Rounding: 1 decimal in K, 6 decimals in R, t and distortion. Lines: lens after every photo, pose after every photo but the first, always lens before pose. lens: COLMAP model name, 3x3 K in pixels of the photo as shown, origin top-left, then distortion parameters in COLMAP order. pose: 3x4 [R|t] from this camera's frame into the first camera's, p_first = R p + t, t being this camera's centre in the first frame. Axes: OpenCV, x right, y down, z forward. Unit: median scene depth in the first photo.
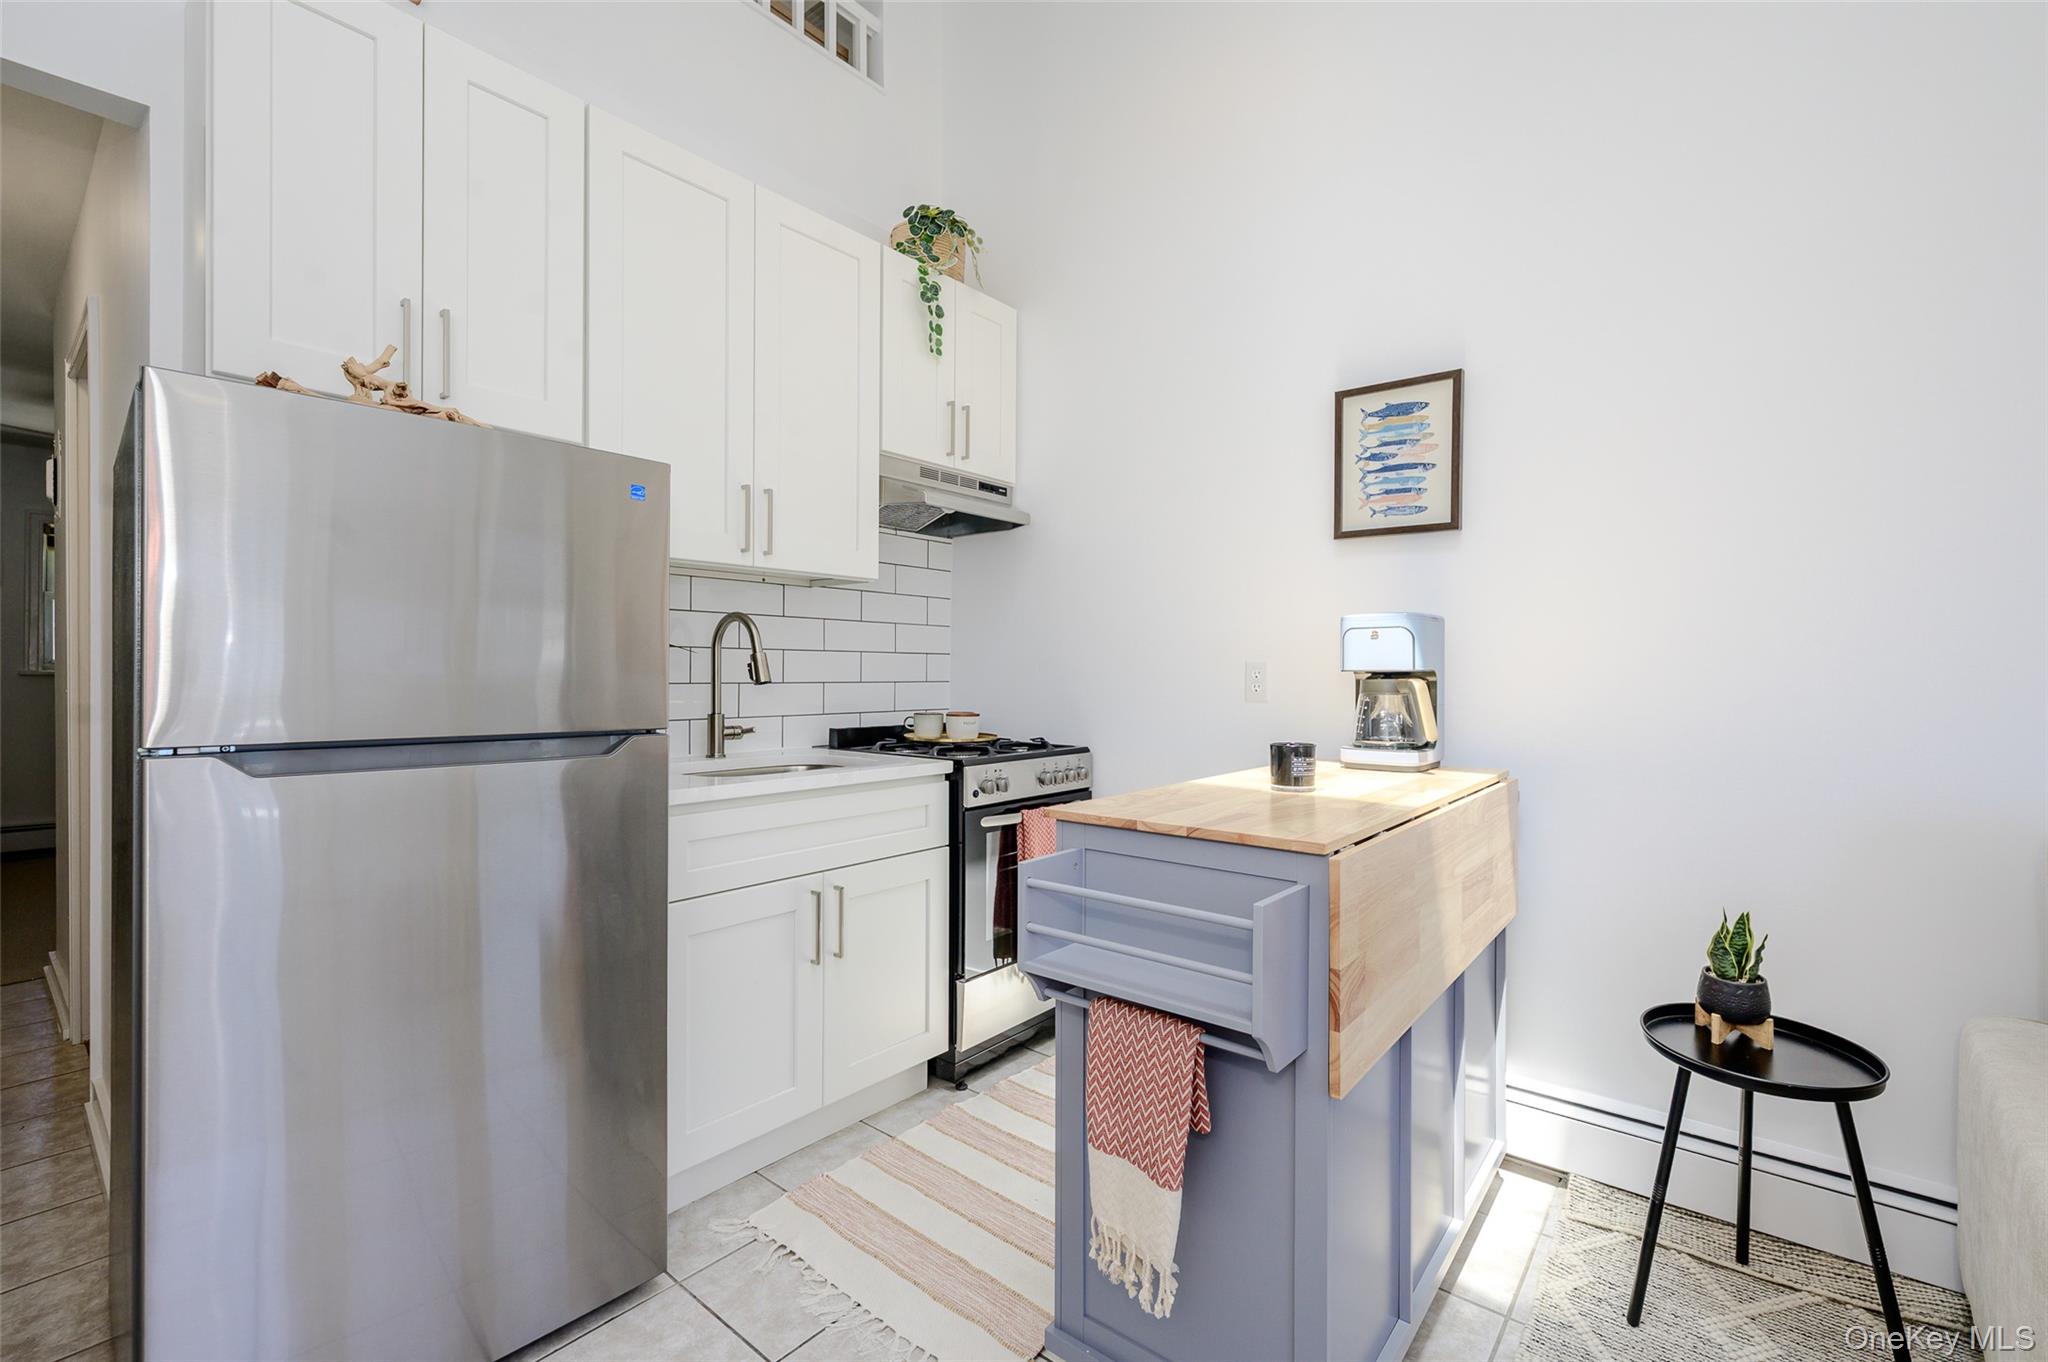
lens RADIAL K [[878.7, 0, 1030.0], [0, 878.7, 680.6], [0, 0, 1]] dist [-0.000455, -0.000727]
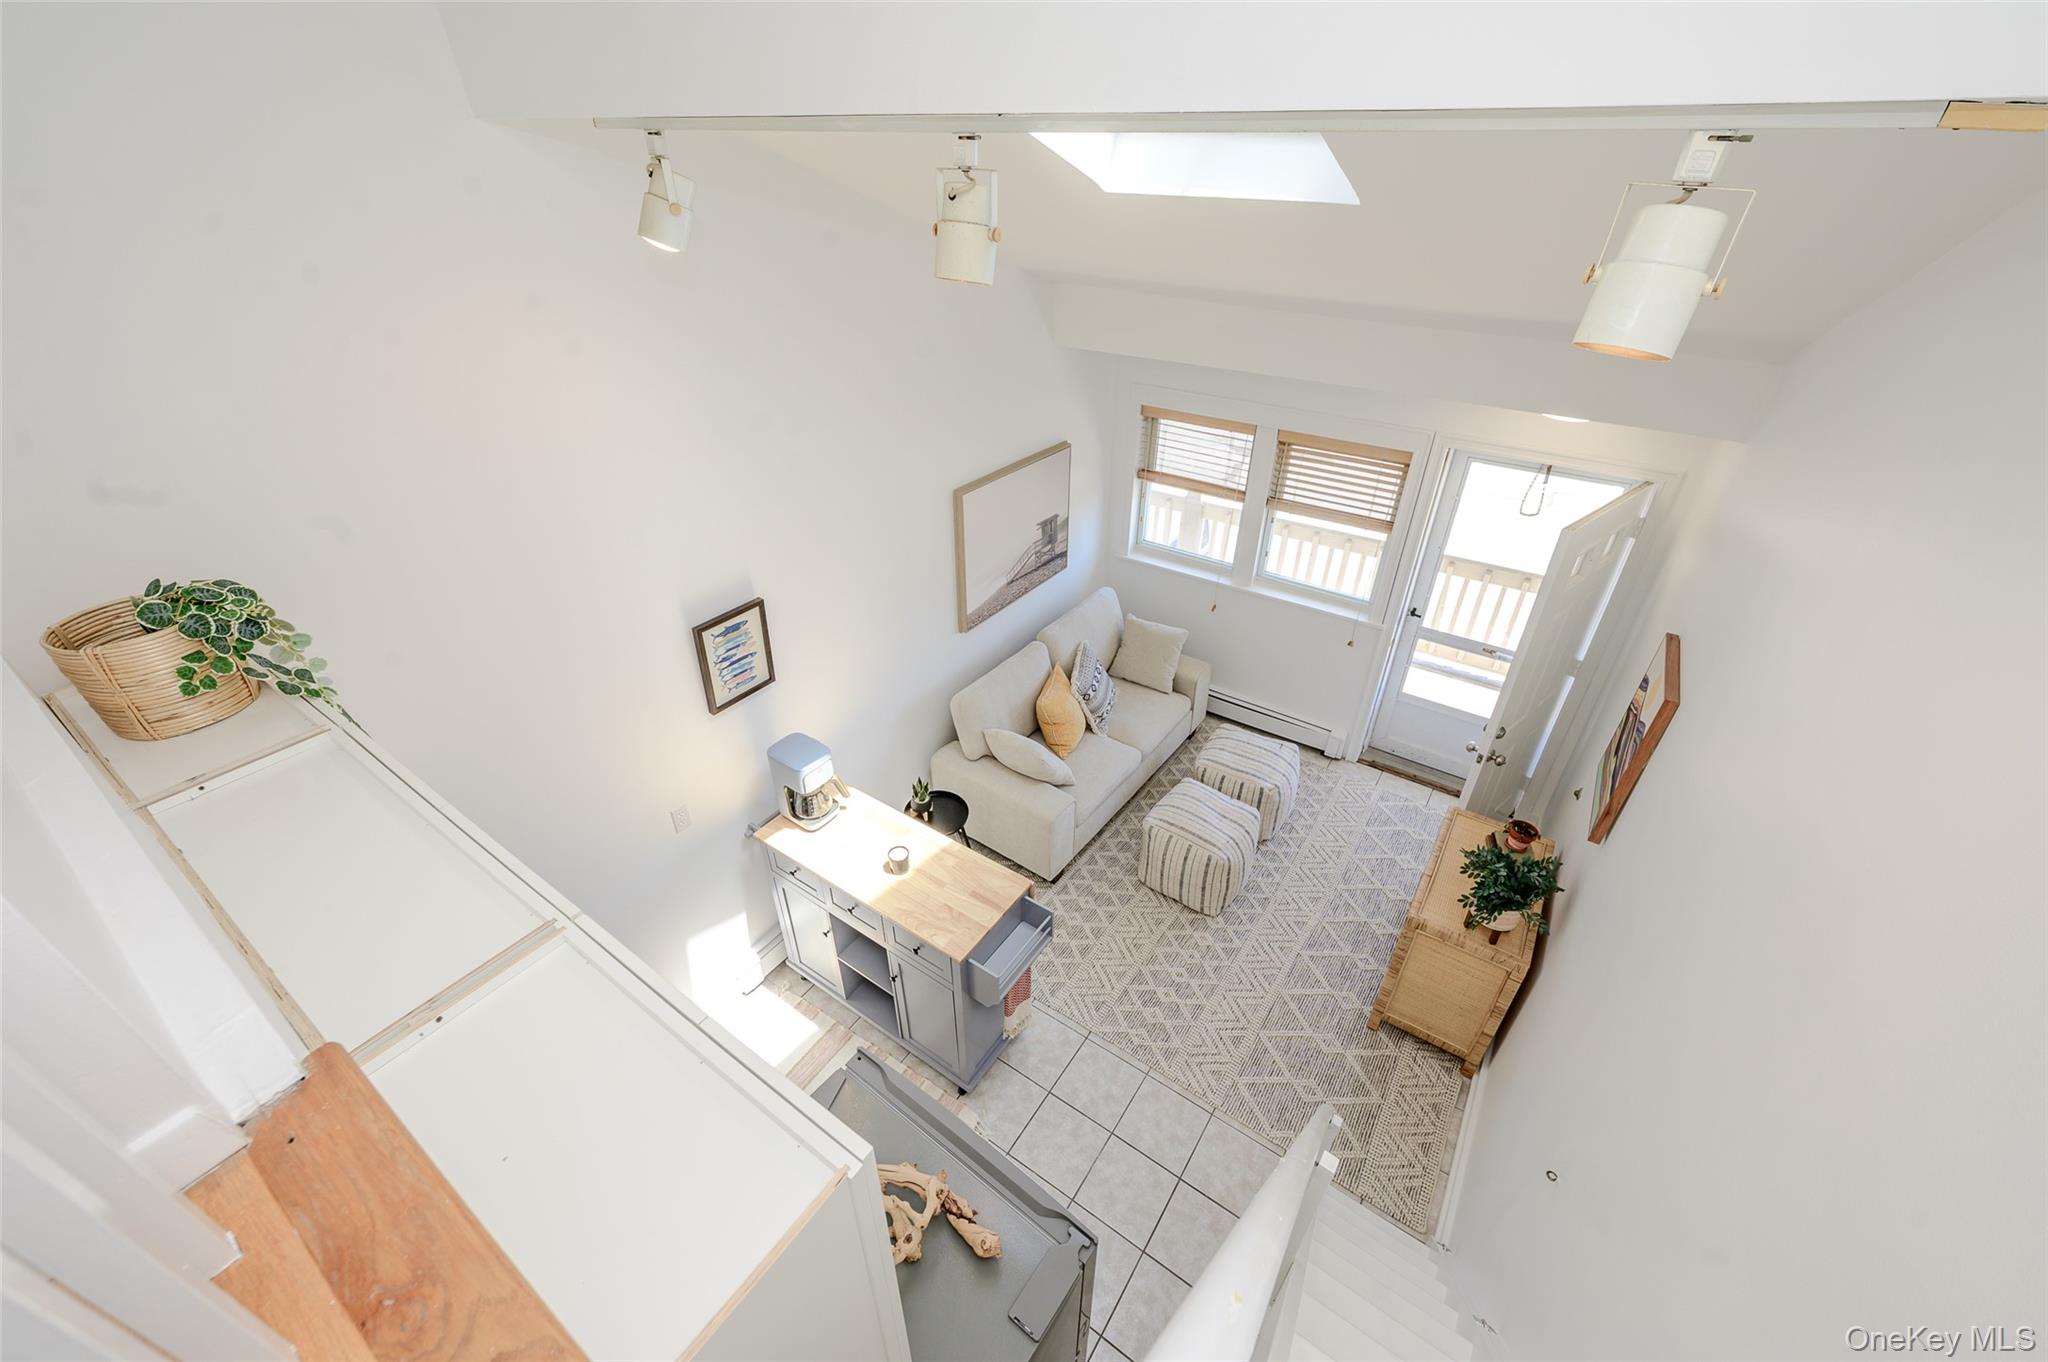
lens RADIAL K [[816.0, 0, 1024.5], [0, 816.0, 678.6], [0, 0, 1]] dist [-0.000915, 0.000580]
pose [[-0.085225, -0.551758, 0.829639, -0.815247], [0.008069, 0.832258, 0.554329, -0.983795], [-0.996329, 0.053937, -0.066477, 0.578089]]
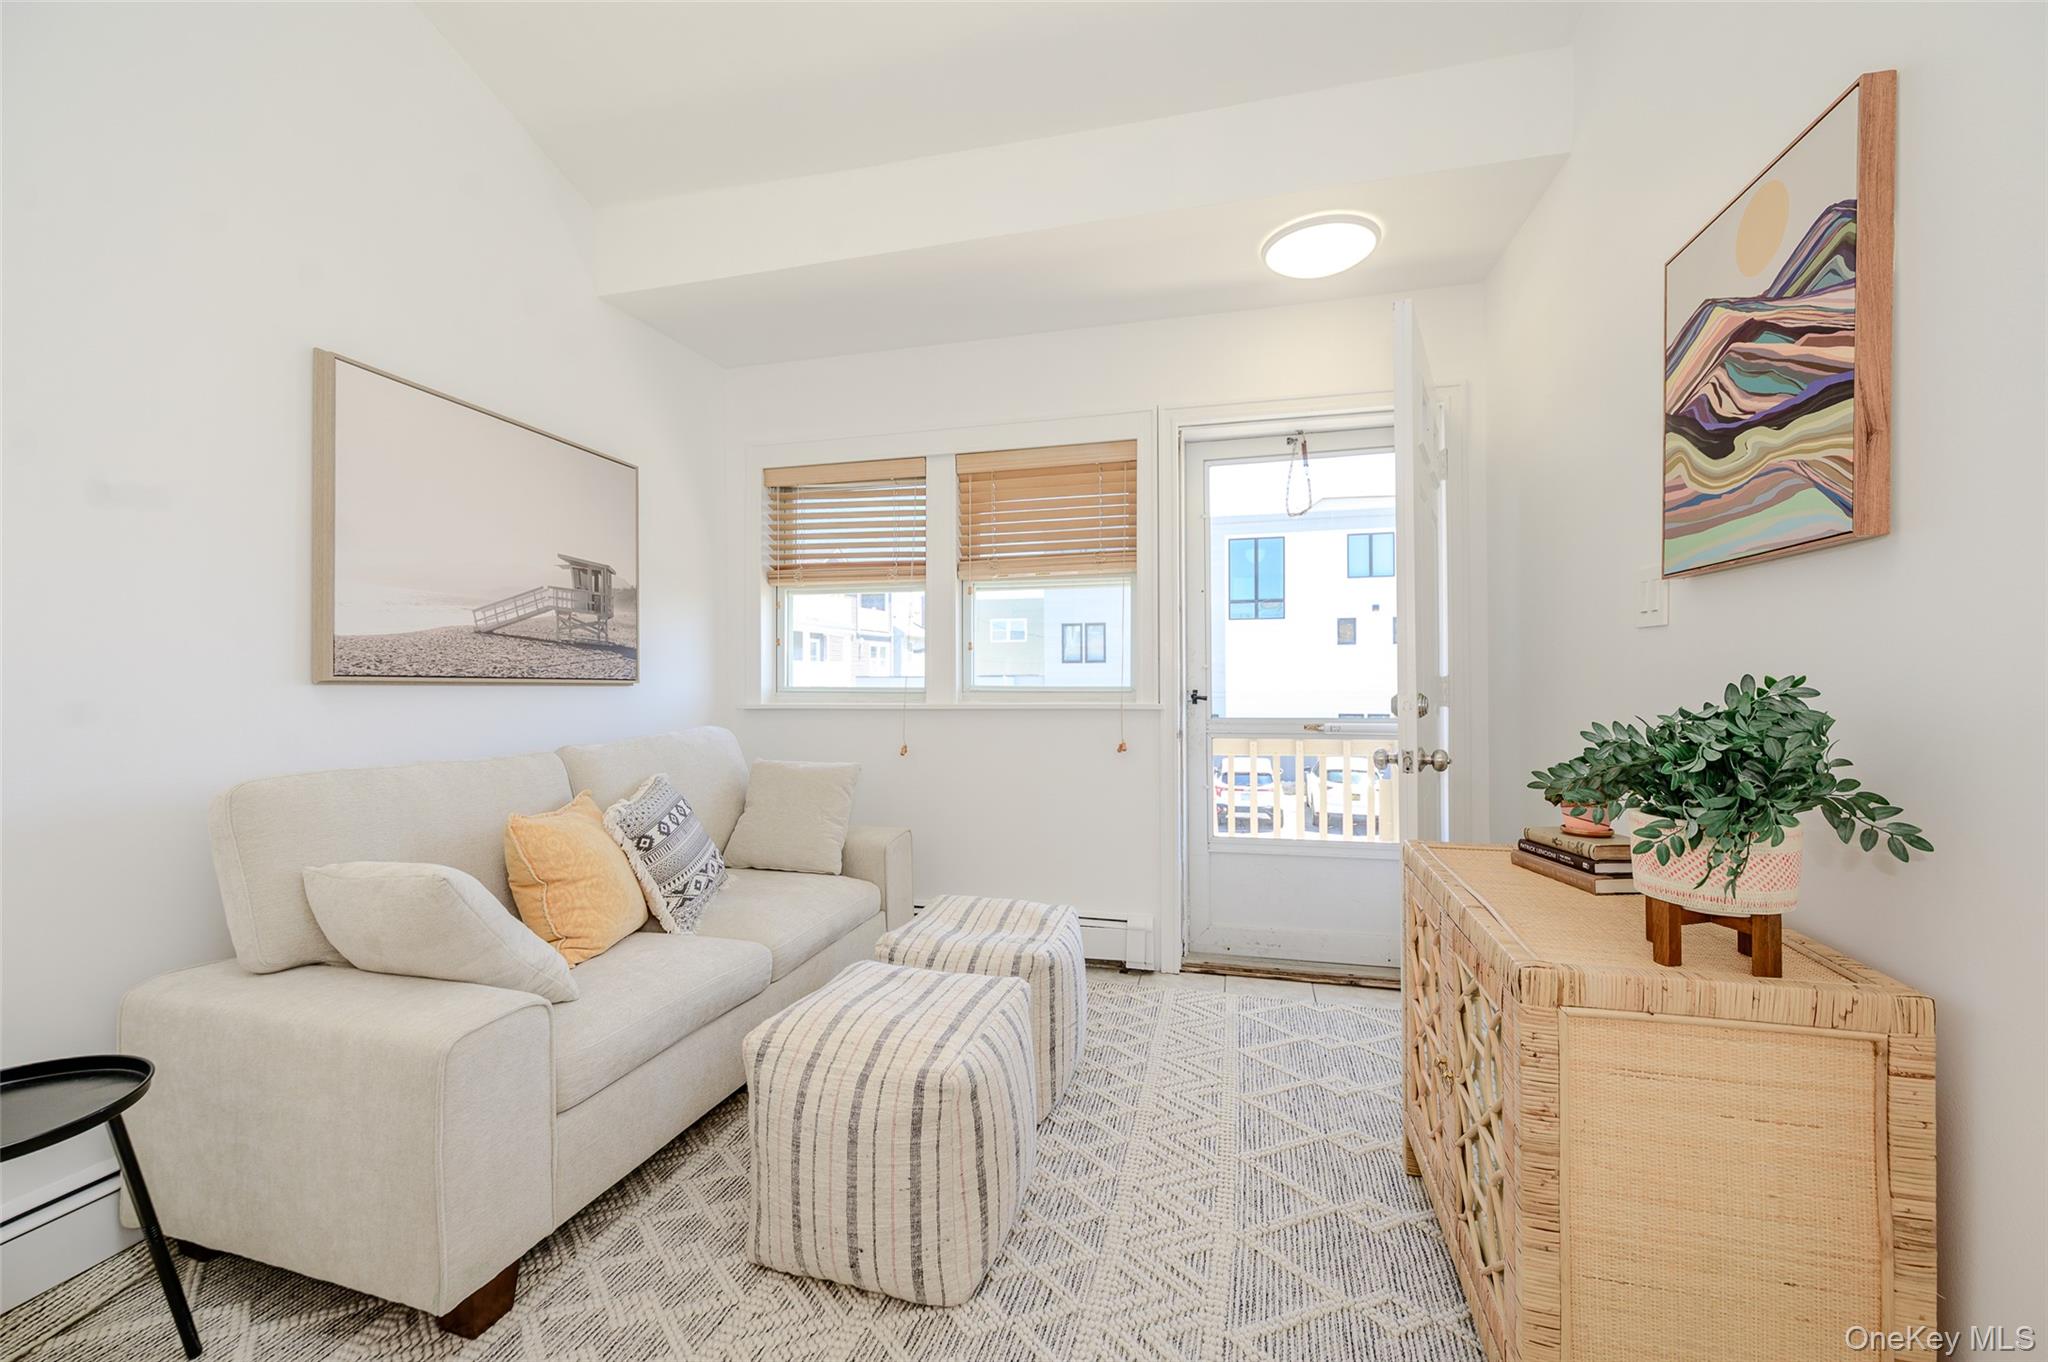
lens RADIAL K [[816.0, 0, 1031.8], [0, 816.0, 677.5], [0, 0, 1]] dist [-0.000915, 0.000580]
pose [[-0.425282, -0.004051, 0.905052, -0.212358], [0.010742, 0.999897, 0.009523, -0.001729], [-0.904997, 0.013772, -0.425195, 0.280205]]
